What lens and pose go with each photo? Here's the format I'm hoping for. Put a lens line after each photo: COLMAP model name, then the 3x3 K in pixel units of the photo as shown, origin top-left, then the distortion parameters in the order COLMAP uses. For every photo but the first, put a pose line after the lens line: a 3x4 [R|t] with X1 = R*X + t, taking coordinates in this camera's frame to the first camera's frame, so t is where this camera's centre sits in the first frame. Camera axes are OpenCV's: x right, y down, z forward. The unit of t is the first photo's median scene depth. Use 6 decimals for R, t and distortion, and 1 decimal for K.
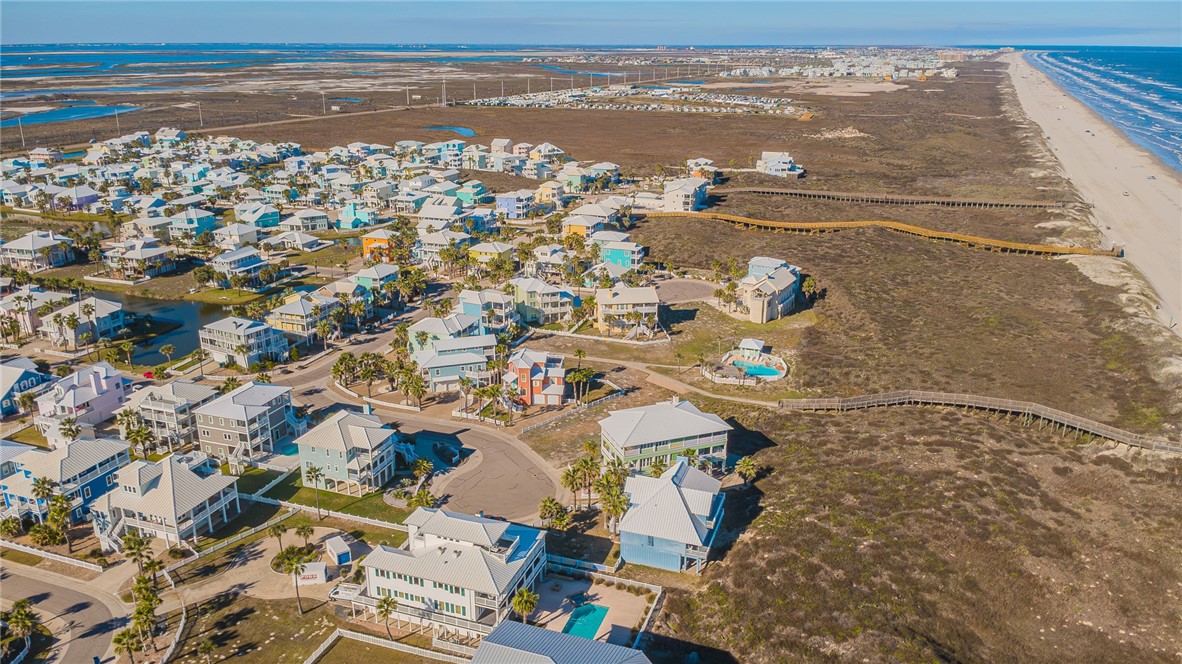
lens RADIAL K [[857.9, 0, 591.0], [0, 857.9, 332.0], [0, 0, 1]] dist [0.008212, 0.002318]
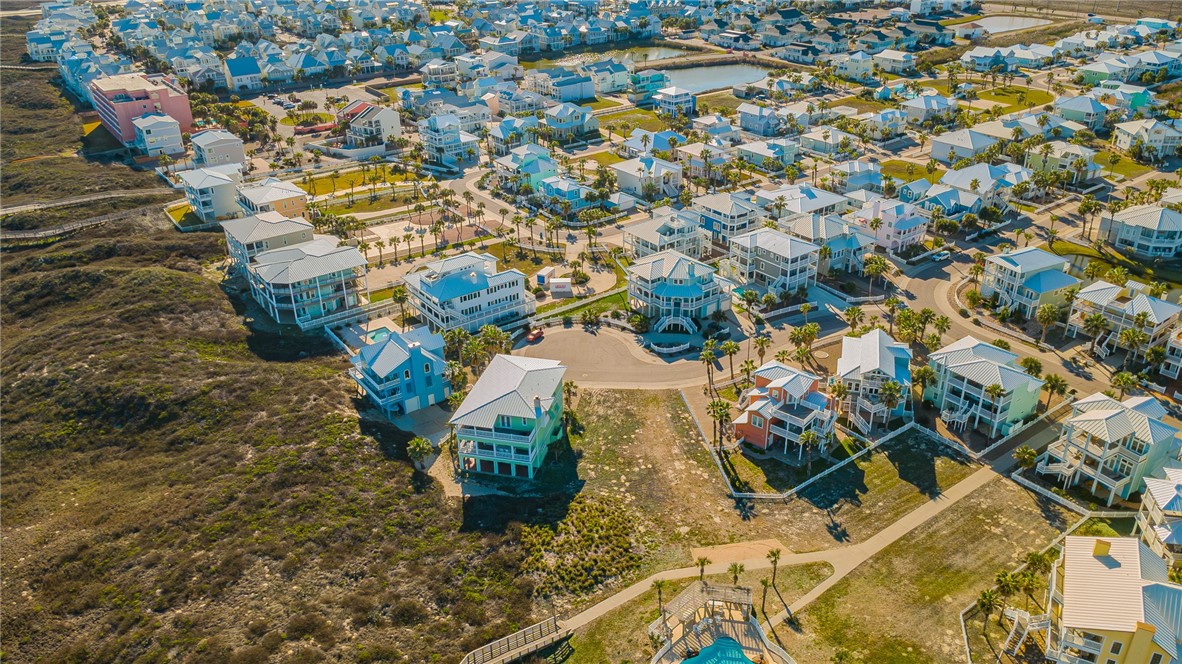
lens RADIAL K [[828.5, 0, 591.0], [0, 828.5, 332.0], [0, 0, 1]] dist [0.016960, -0.022064]
pose [[-0.558362, 0.390406, -0.731994, 0.468535], [-0.253181, 0.760062, 0.598502, -0.340866], [0.790020, 0.519508, -0.325546, 0.974819]]
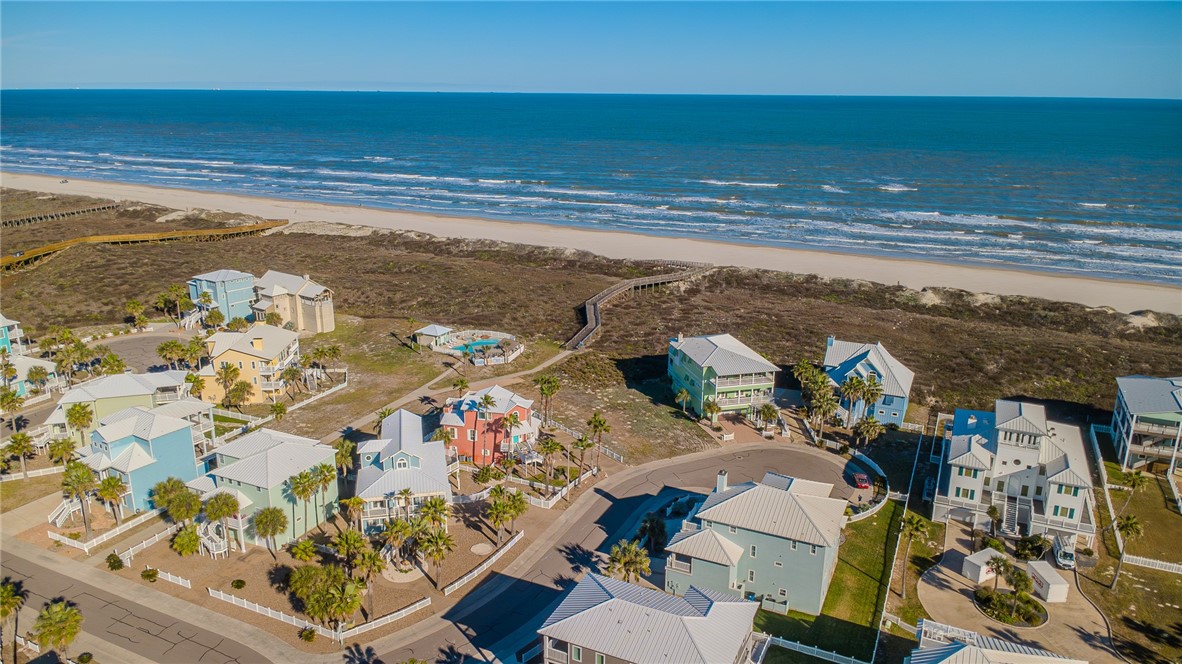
lens RADIAL K [[828.5, 0, 591.0], [0, 828.5, 332.0], [0, 0, 1]] dist [0.016960, -0.022064]
pose [[0.104162, -0.281932, 0.953764, -0.617280], [0.312311, 0.919744, 0.237767, -0.139160], [-0.944252, 0.273104, 0.183853, 0.717154]]
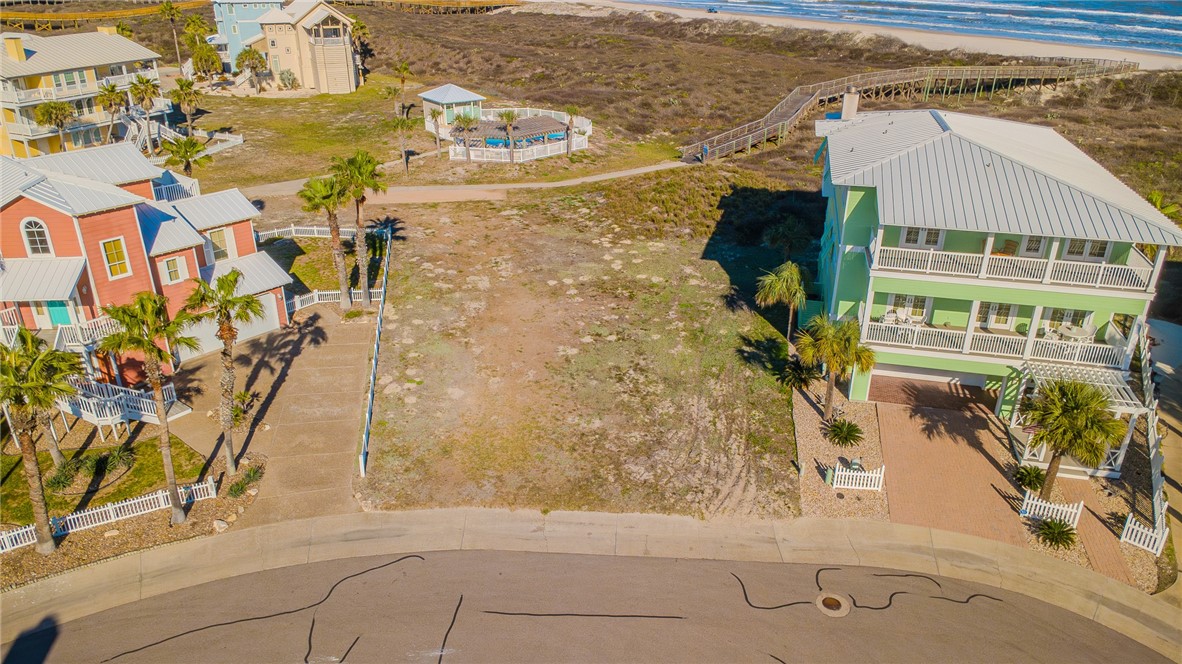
lens RADIAL K [[828.5, 0, 591.0], [0, 828.5, 332.0], [0, 0, 1]] dist [0.016960, -0.022064]
pose [[0.559775, -0.350436, 0.750897, -0.151071], [0.261386, 0.934585, 0.241305, 0.045546], [-0.786339, 0.061198, 0.614756, 0.699191]]
